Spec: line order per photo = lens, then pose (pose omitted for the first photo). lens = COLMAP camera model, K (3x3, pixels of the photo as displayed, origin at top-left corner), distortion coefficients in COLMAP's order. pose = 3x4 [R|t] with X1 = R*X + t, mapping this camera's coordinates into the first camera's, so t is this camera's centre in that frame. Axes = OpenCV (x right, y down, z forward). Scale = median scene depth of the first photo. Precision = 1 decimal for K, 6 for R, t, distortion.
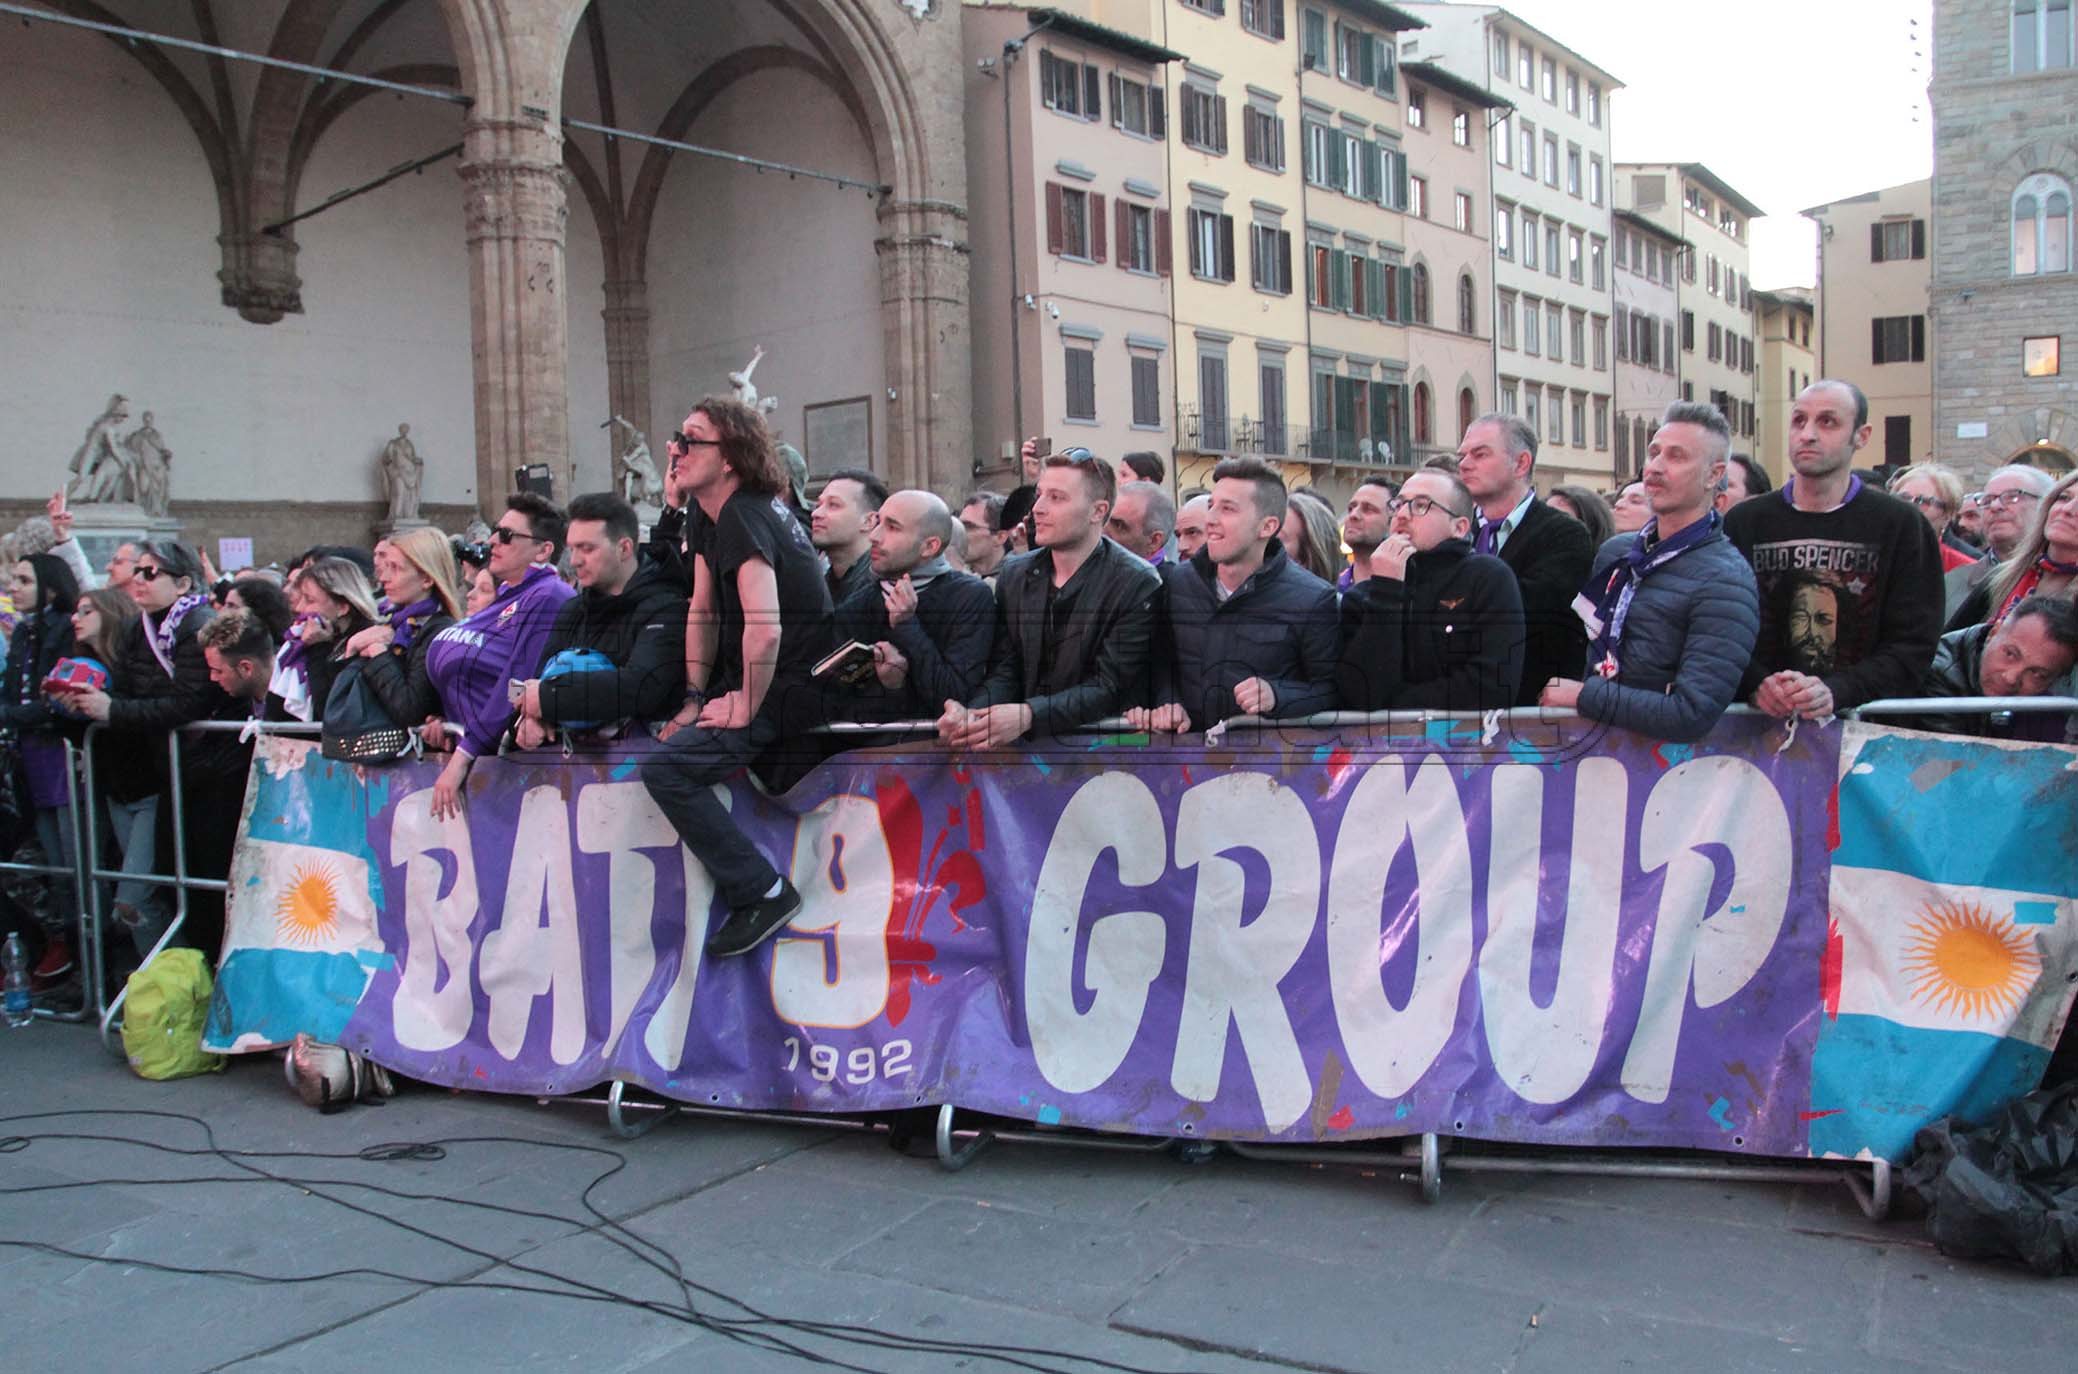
lens RADIAL K [[1628.4, 0, 1033.9], [0, 1628.4, 702.0], [0, 0, 1]] dist [-0.089366, 0.055411]
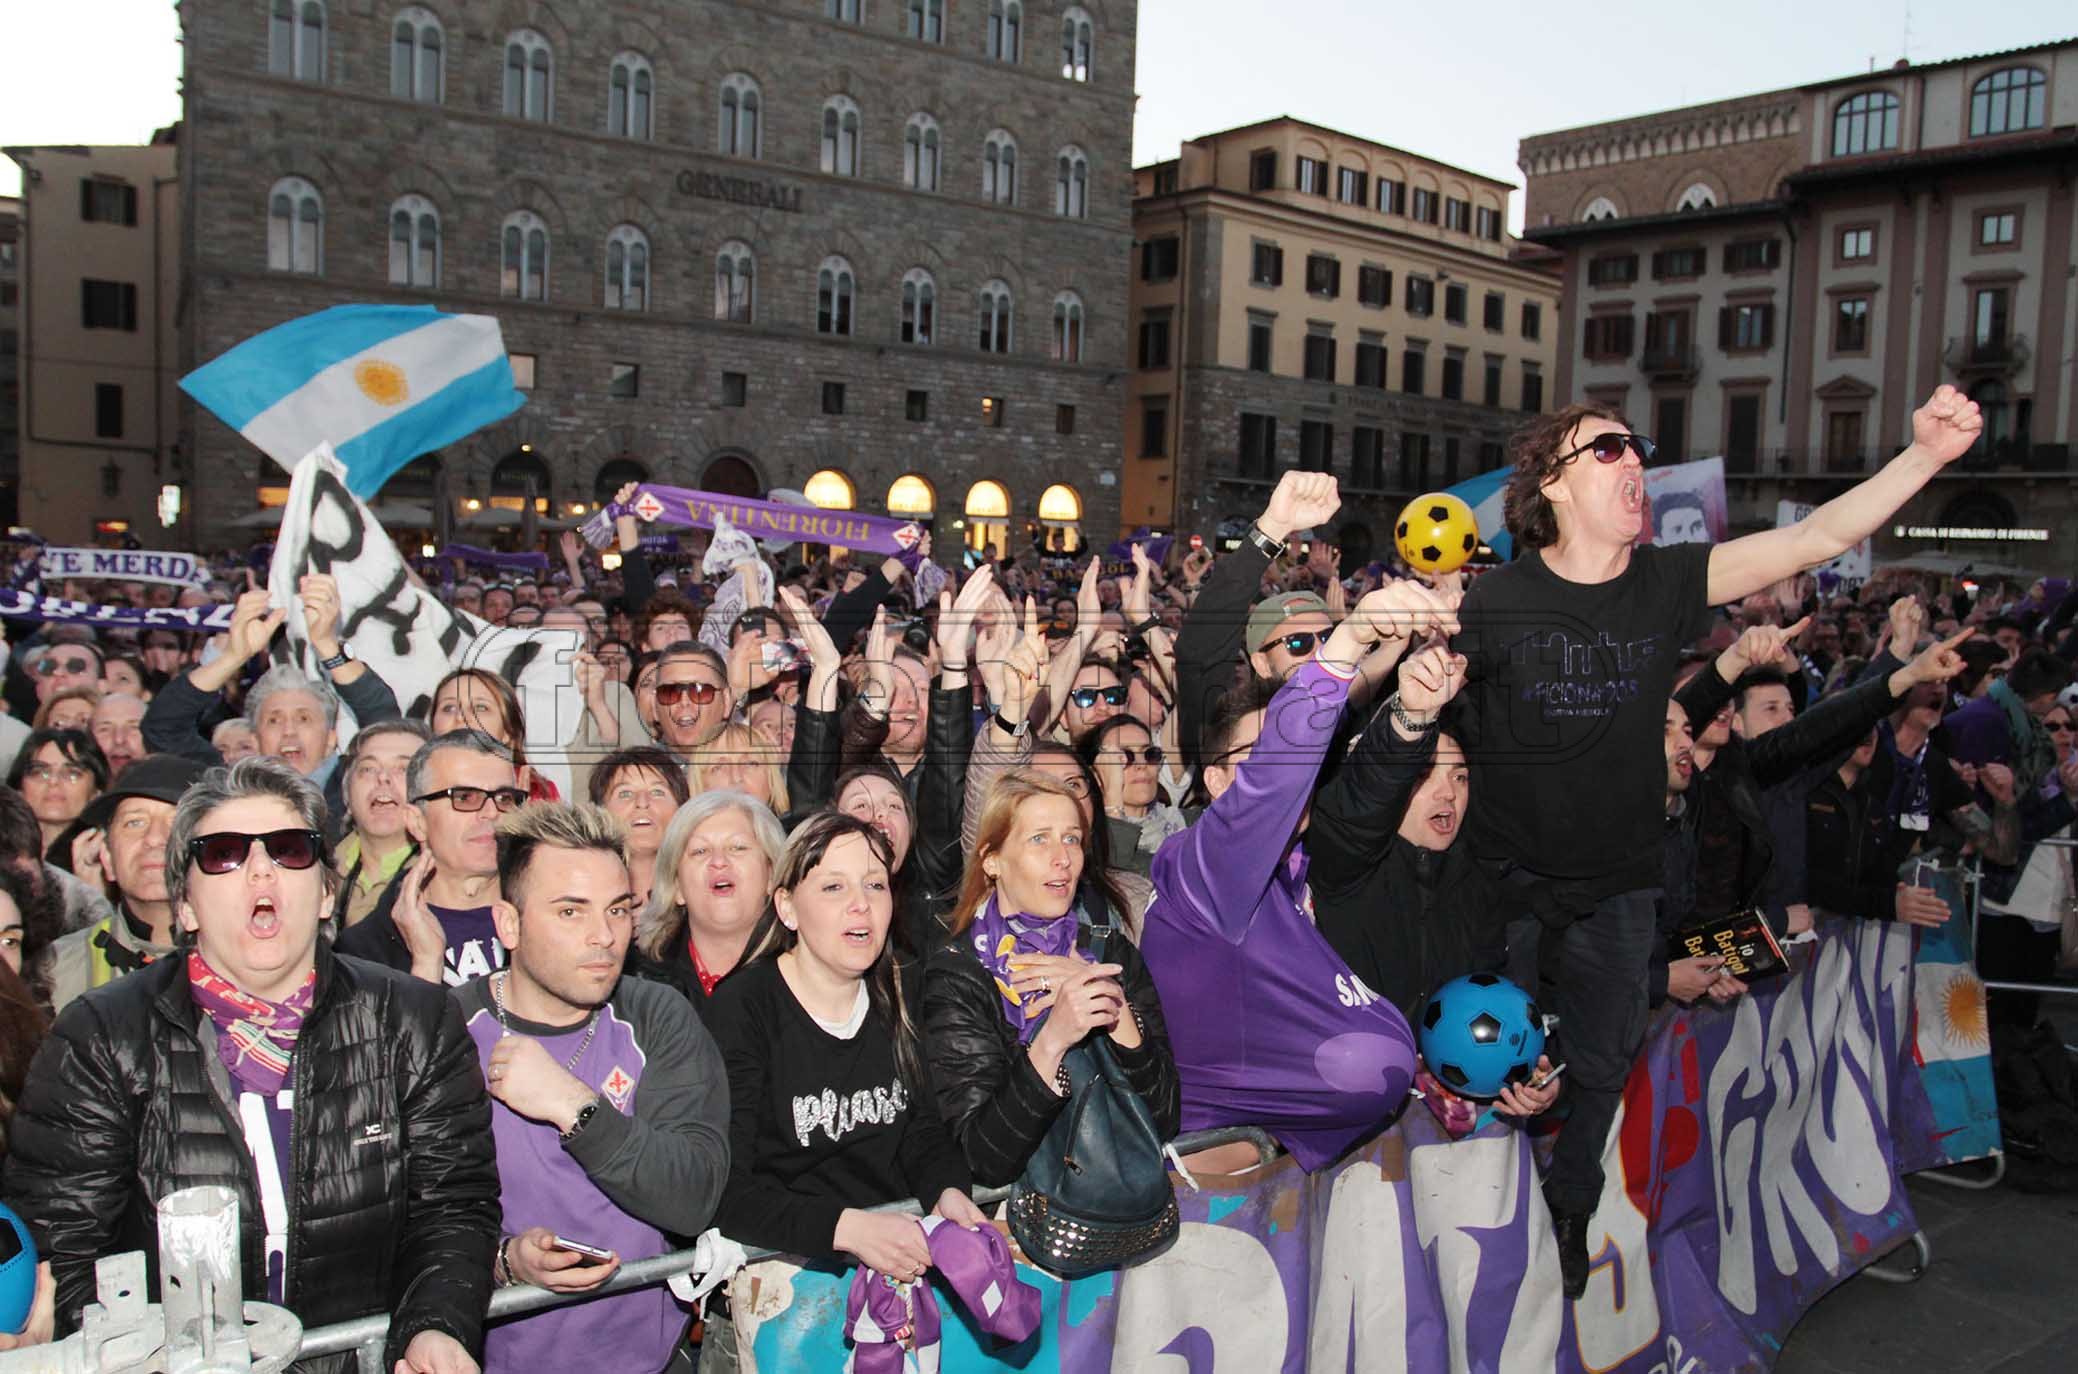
lens RADIAL K [[1628.4, 0, 1026.2], [0, 1628.4, 703.7], [0, 0, 1]] dist [-0.089366, 0.055411]
pose [[0.462645, -0.038548, 0.885705, -0.076950], [0.015332, 0.999253, 0.035482, -0.013439], [-0.886411, -0.002836, 0.462891, 0.068952]]
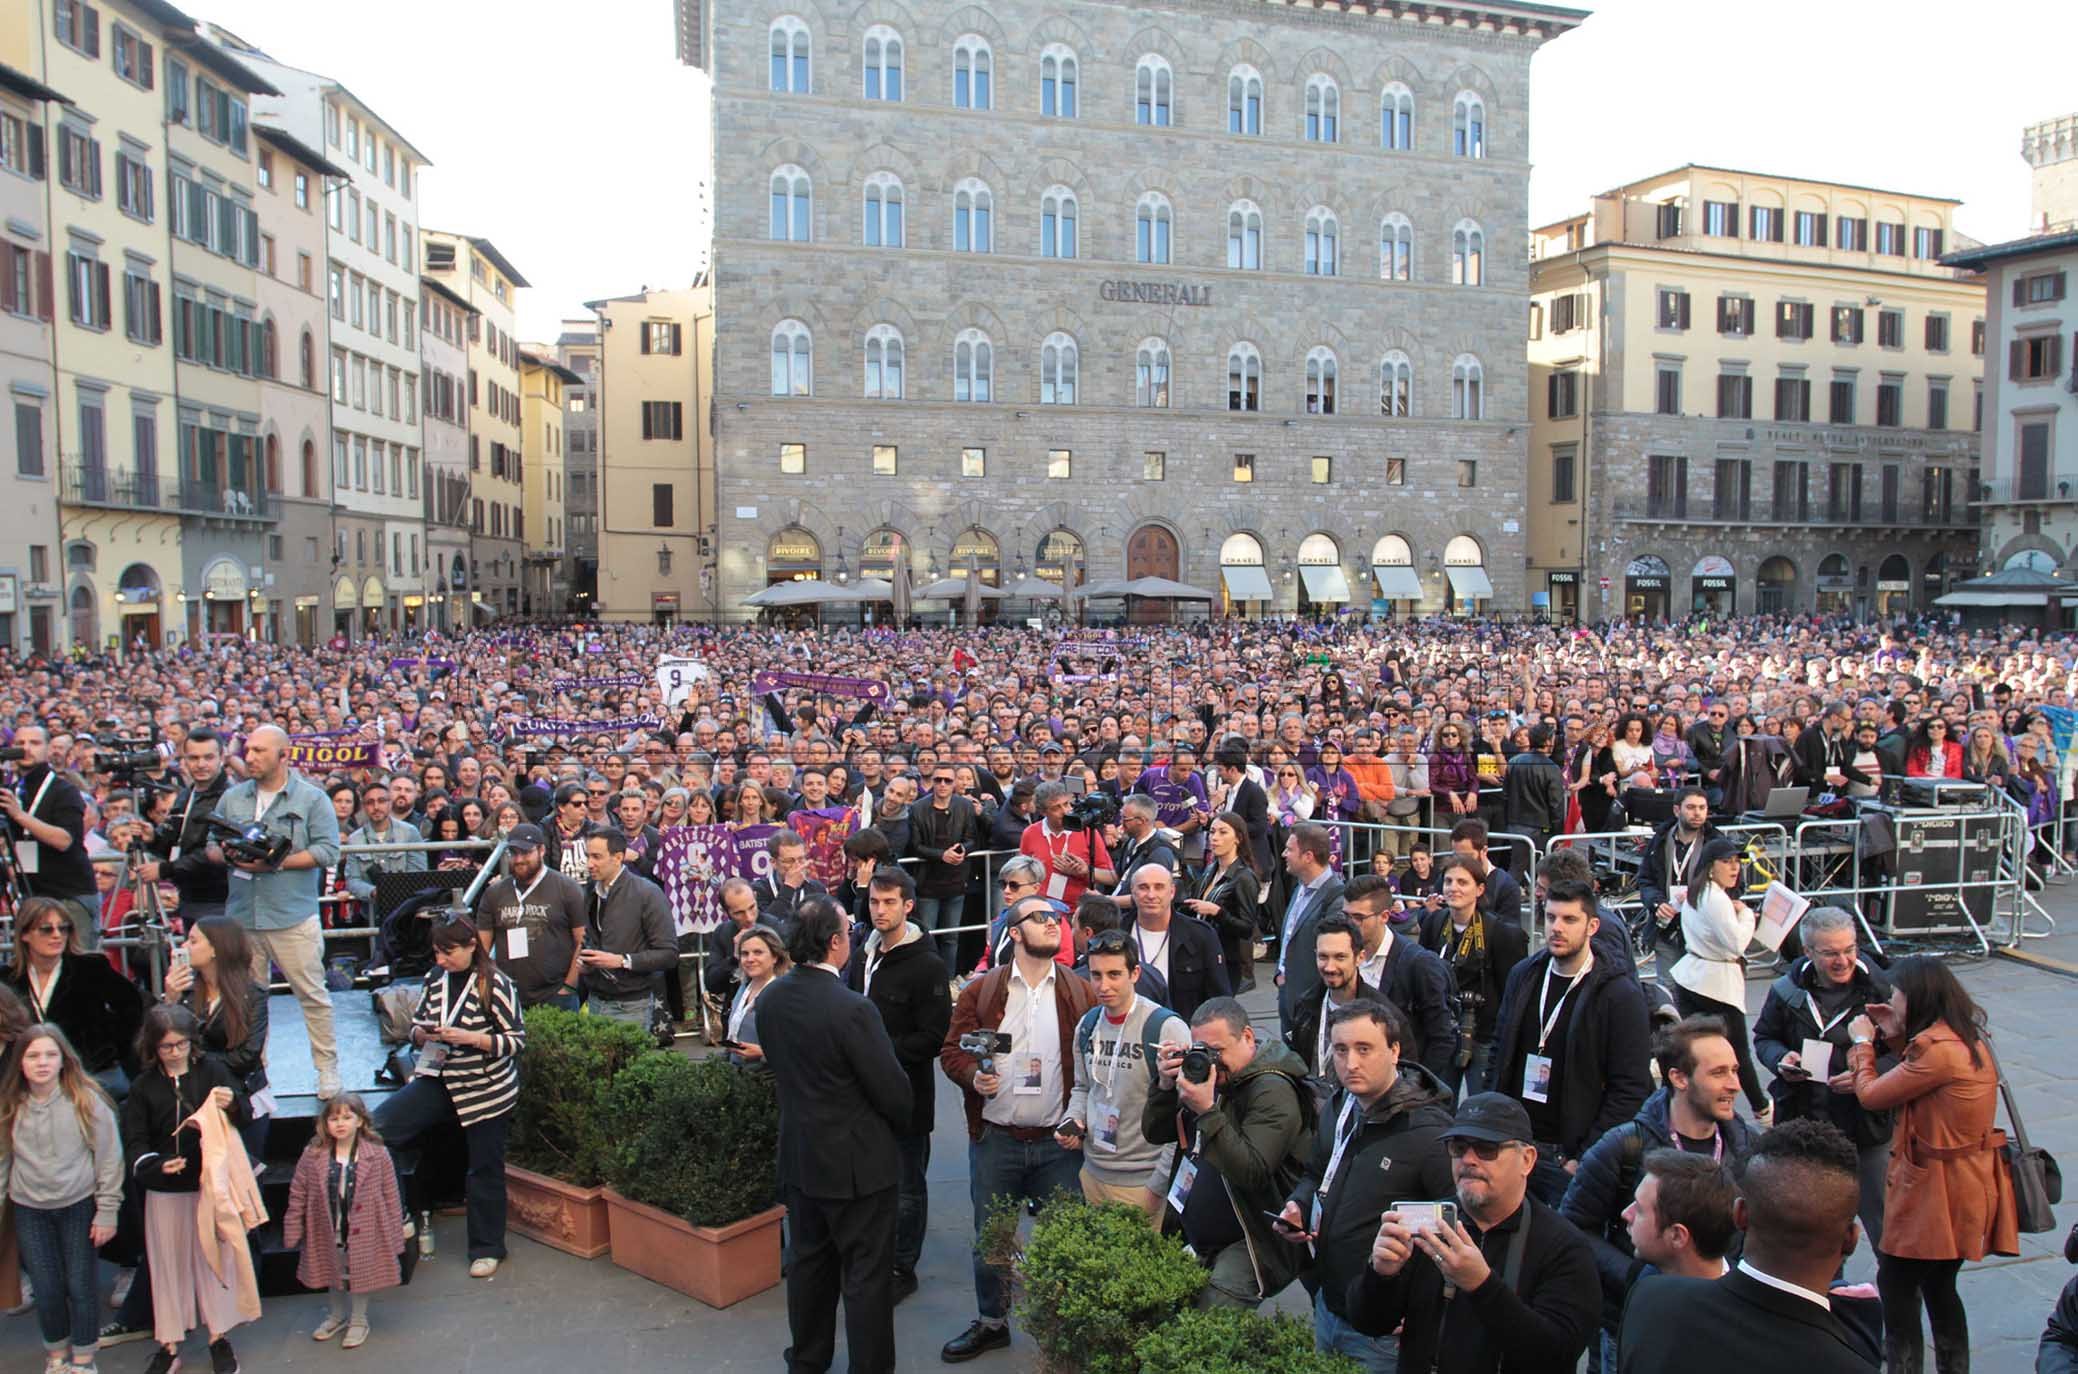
lens RADIAL K [[1628.4, 0, 1029.9], [0, 1628.4, 703.5], [0, 0, 1]] dist [-0.089366, 0.055411]
pose [[0.713456, -0.028565, 0.700117, -0.146822], [0.030775, 0.999482, 0.009418, -0.020800], [-0.700023, 0.014827, 0.713966, -0.078770]]
